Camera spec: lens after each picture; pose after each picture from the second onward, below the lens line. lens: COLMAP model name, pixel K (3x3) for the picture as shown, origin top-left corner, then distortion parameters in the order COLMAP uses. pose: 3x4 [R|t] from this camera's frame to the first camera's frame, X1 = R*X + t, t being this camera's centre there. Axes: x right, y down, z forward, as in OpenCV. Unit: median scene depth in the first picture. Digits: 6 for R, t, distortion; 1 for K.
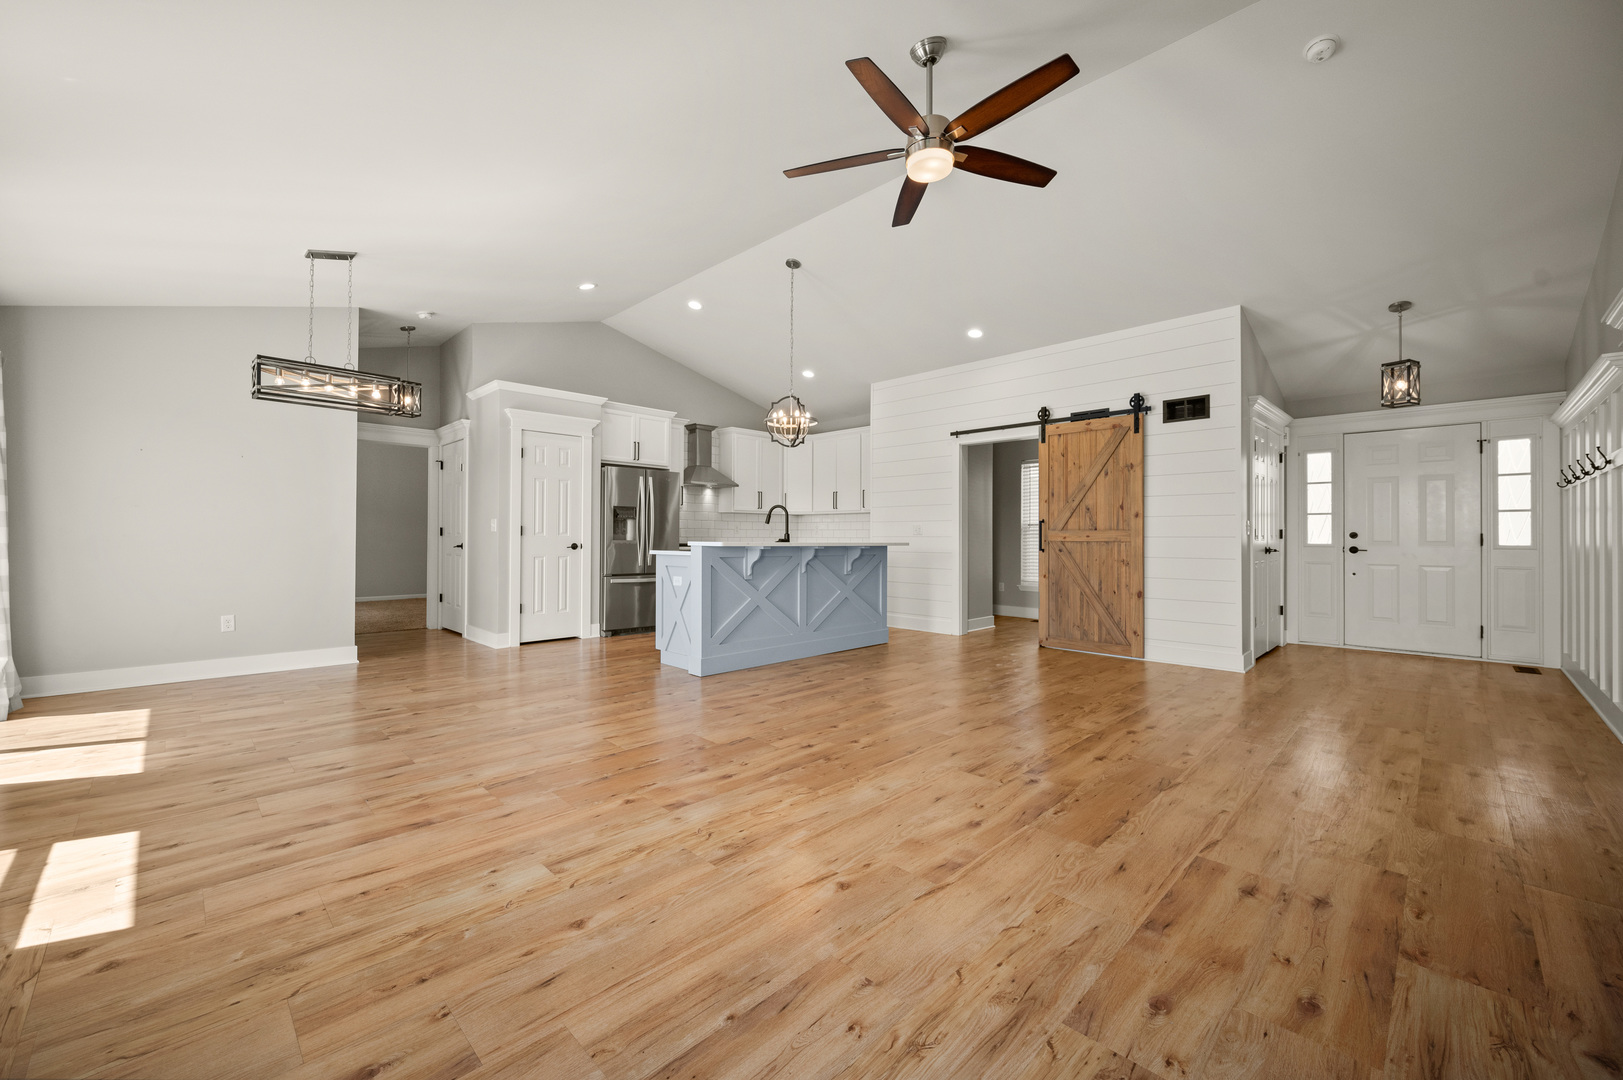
lens RADIAL K [[640.0, 0, 809.9], [0, 640.0, 530.9], [0, 0, 1]] dist [-0.000749, -0.000414]
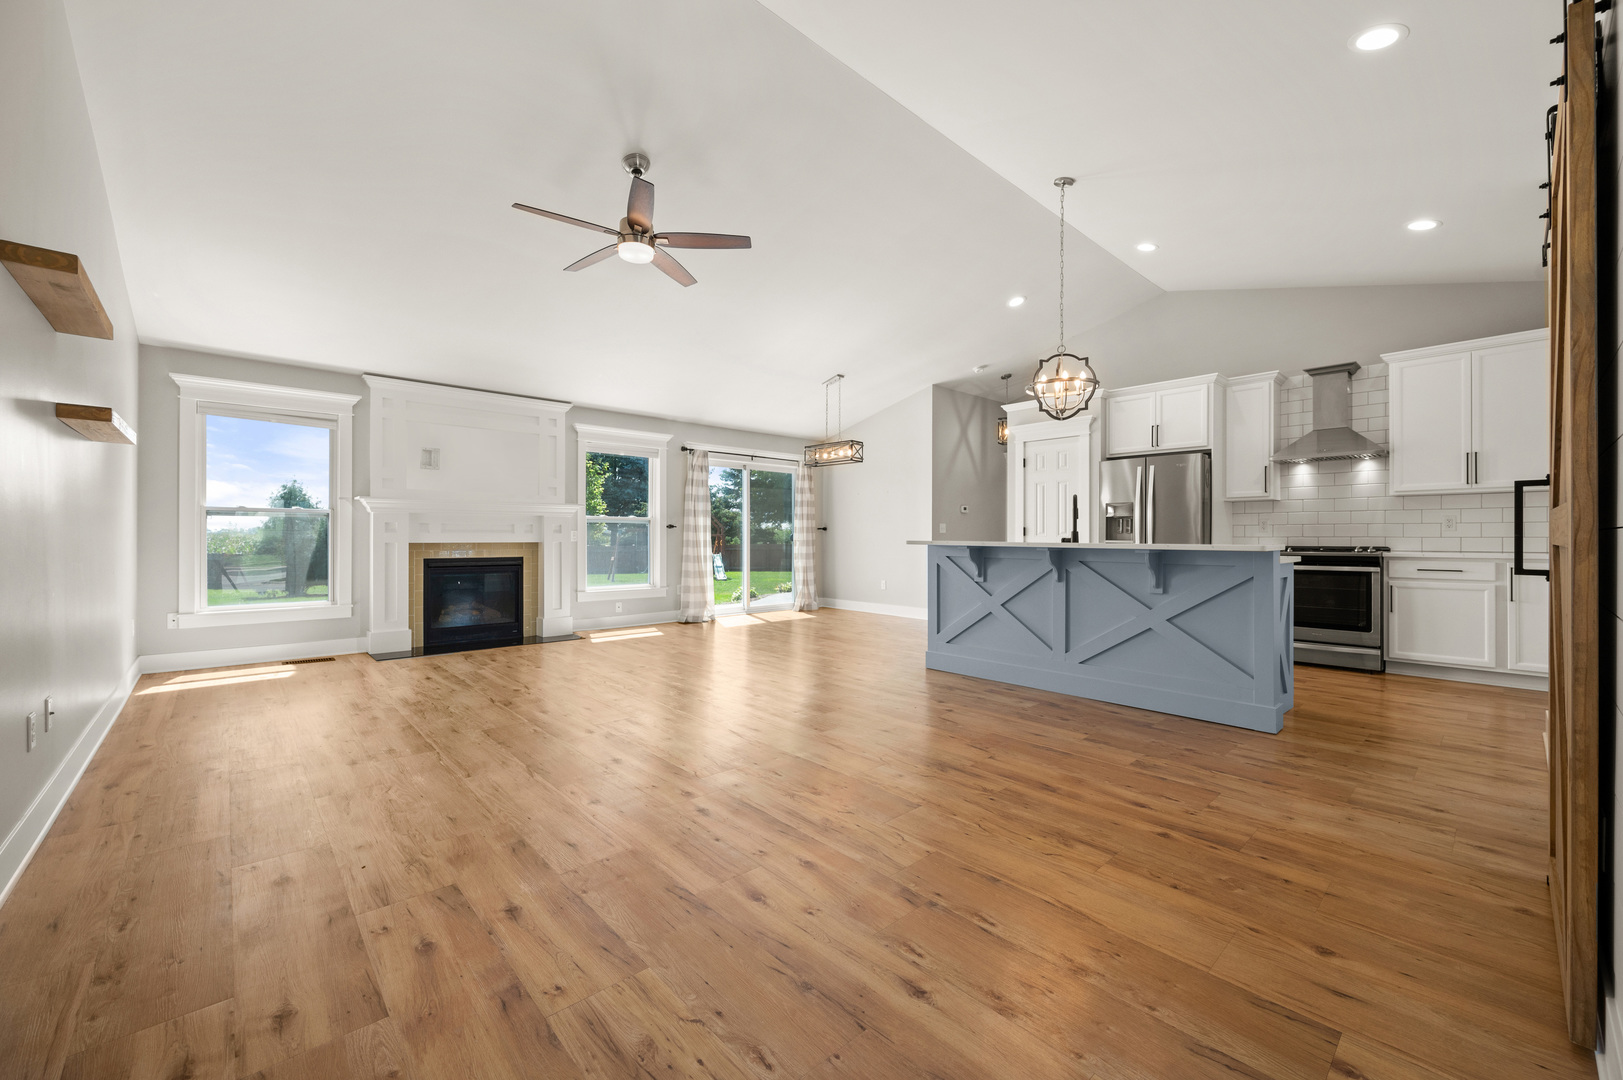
lens RADIAL K [[640.0, 0, 801.8], [0, 640.0, 541.9], [0, 0, 1]] dist [-0.000749, -0.000414]
pose [[-0.052163, 0.002839, -0.998635, 0.754909], [0.008289, 0.999963, 0.002410, 0.012855], [0.998604, -0.008152, -0.052185, 0.714747]]
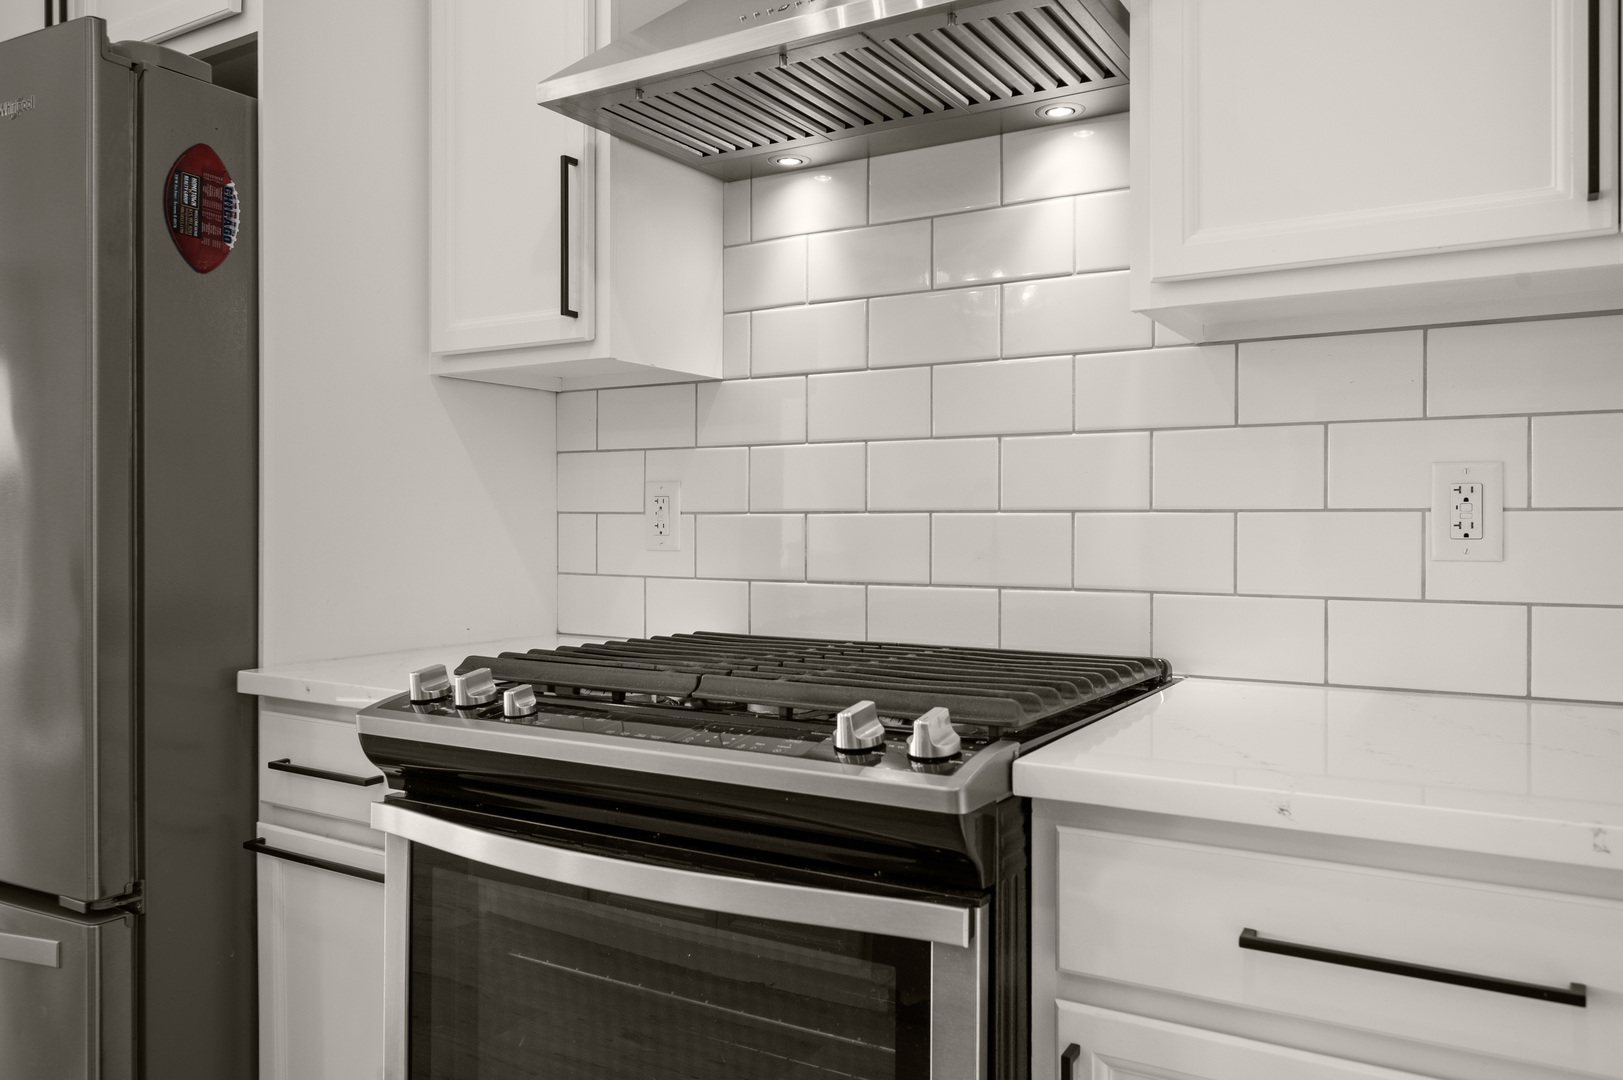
lens RADIAL K [[1168.2, 0, 813.2], [0, 1168.2, 531.3], [0, 0, 1]] dist [0.008640, 0.001886]
pose [[0.237523, 0.000593, -0.971382, 0.020767], [0.005509, 0.999983, 0.001957, -0.001056], [0.971366, -0.005816, 0.237516, 1.380995]]
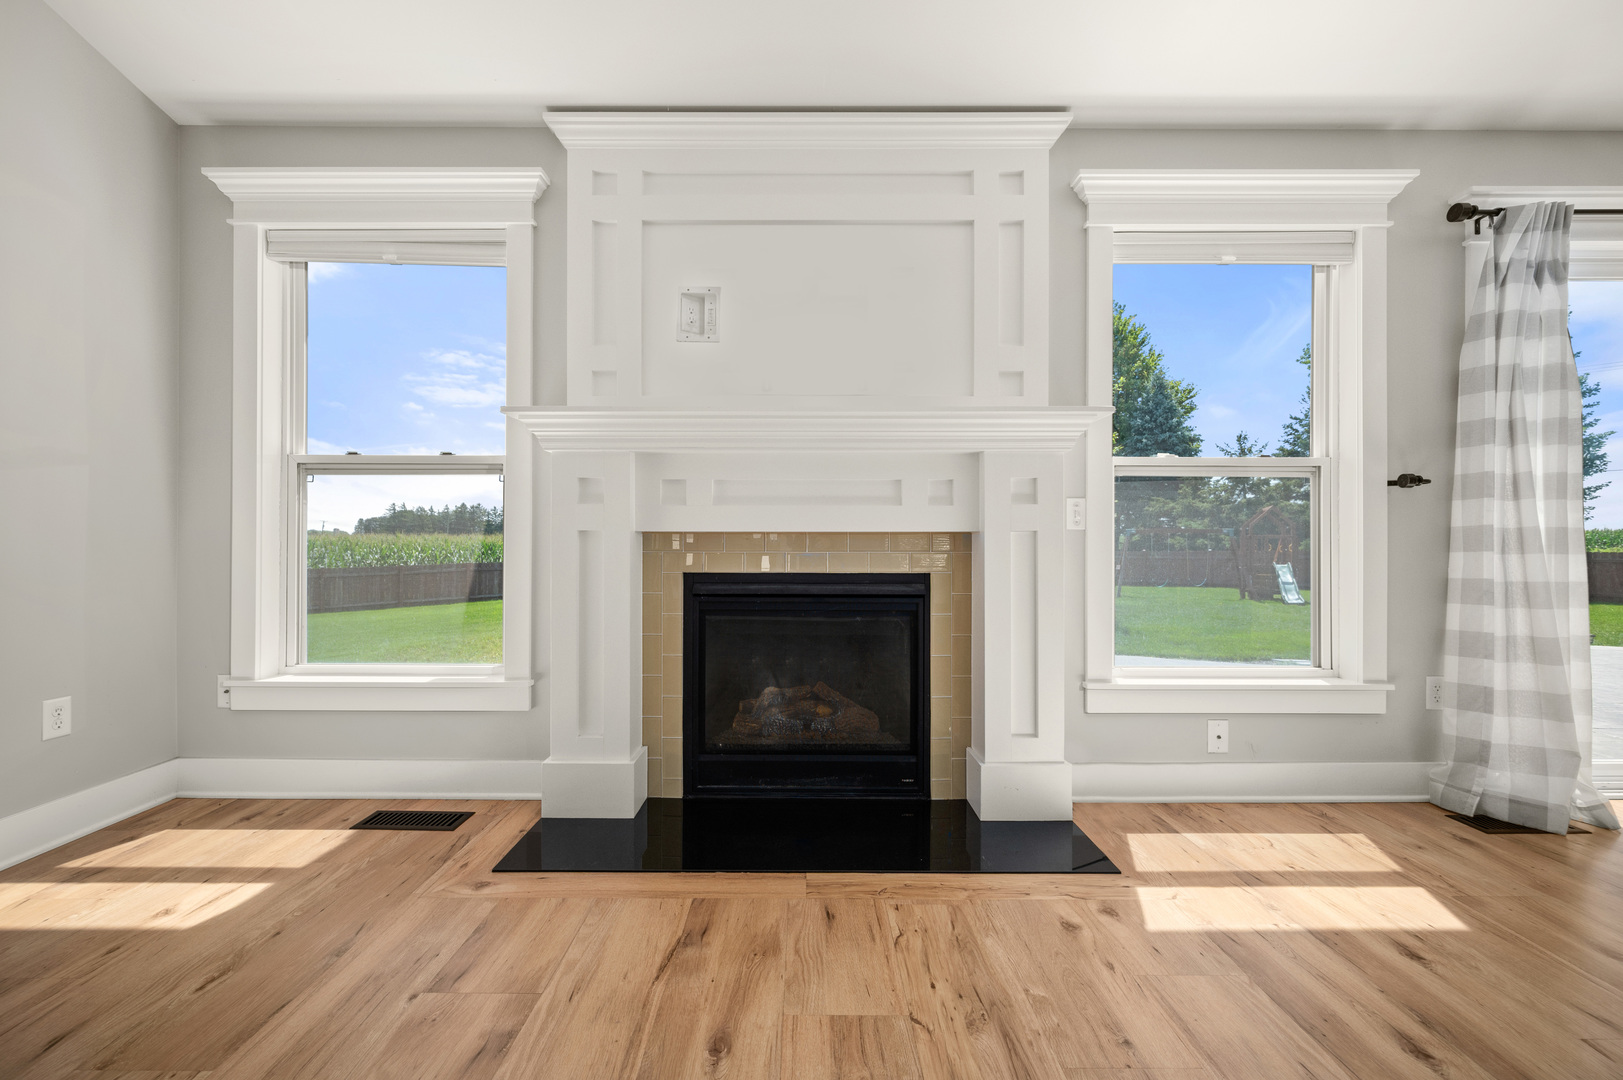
lens RADIAL K [[640.0, 0, 814.2], [0, 640.0, 540.3], [0, 0, 1]] dist [-0.000749, -0.000414]
pose [[-0.707520, -0.008972, -0.706636, -0.024921], [0.002247, 0.999886, -0.014945, 0.023275], [0.706689, -0.012161, -0.707420, 0.391877]]
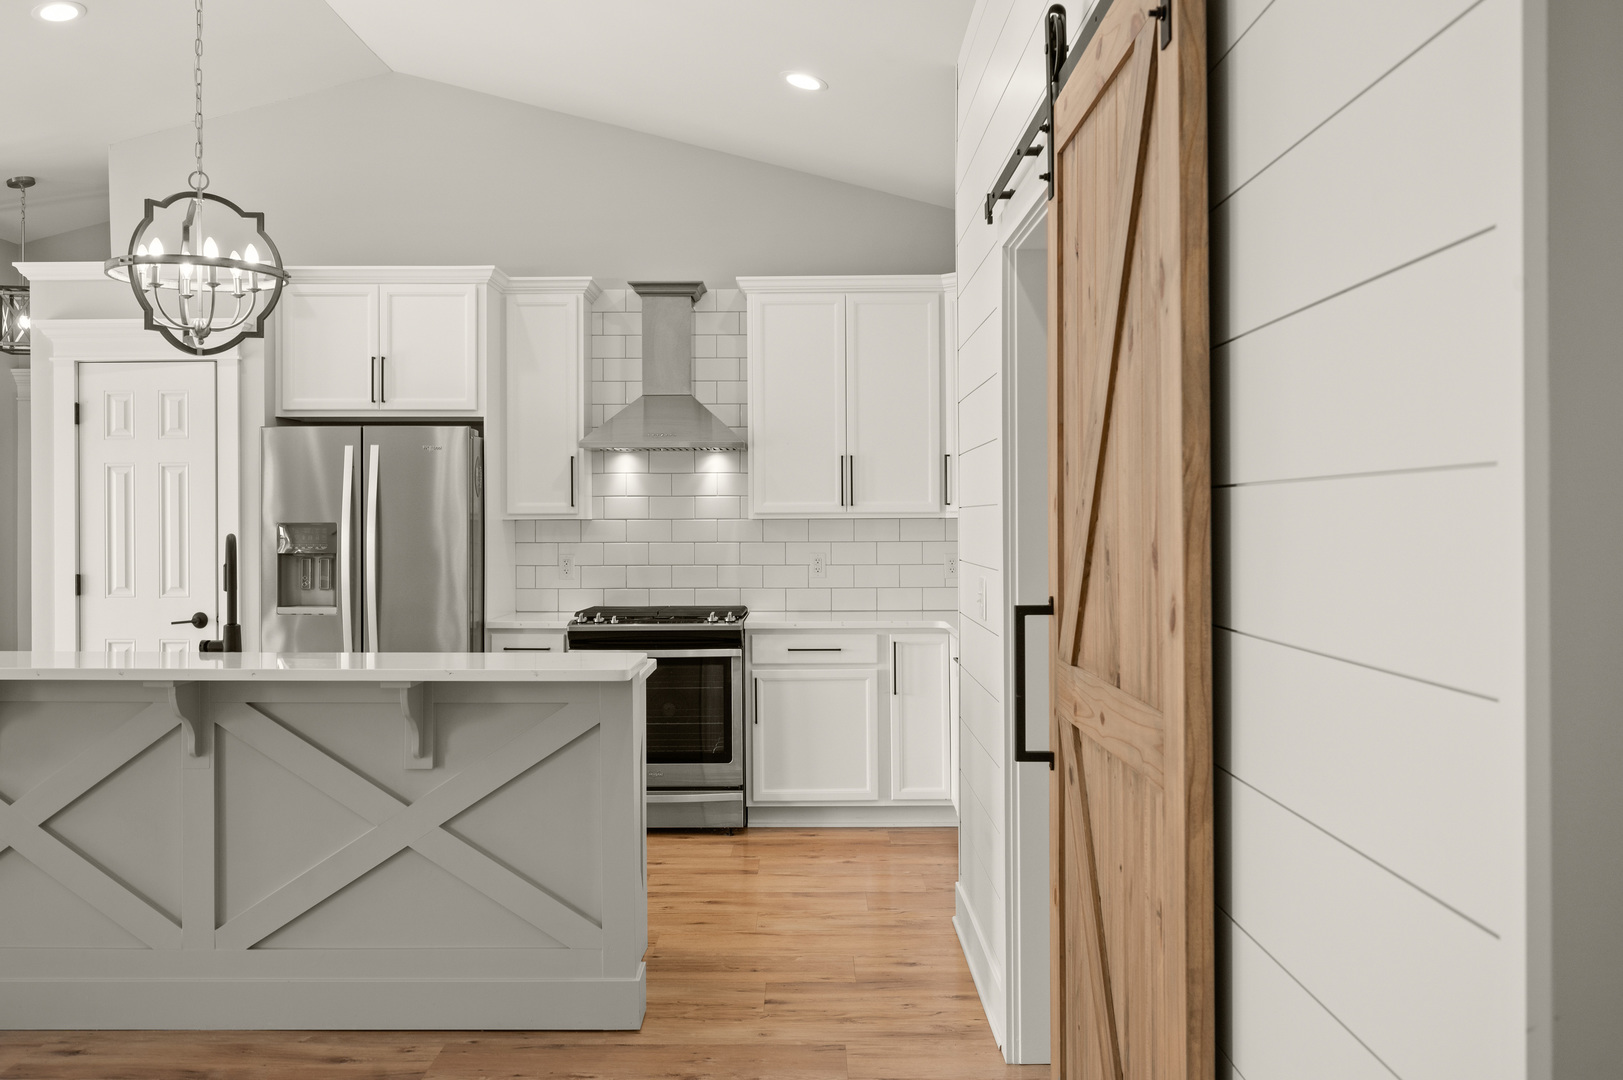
lens RADIAL K [[1420.5, 0, 798.8], [0, 1420.5, 524.0], [0, 0, 1]] dist [-0.010443, -0.003371]
pose [[0.701020, -0.006109, -0.713115, 0.669717], [0.013781, 0.999893, 0.004982, -0.045249], [0.713008, -0.013319, 0.701029, 0.709745]]
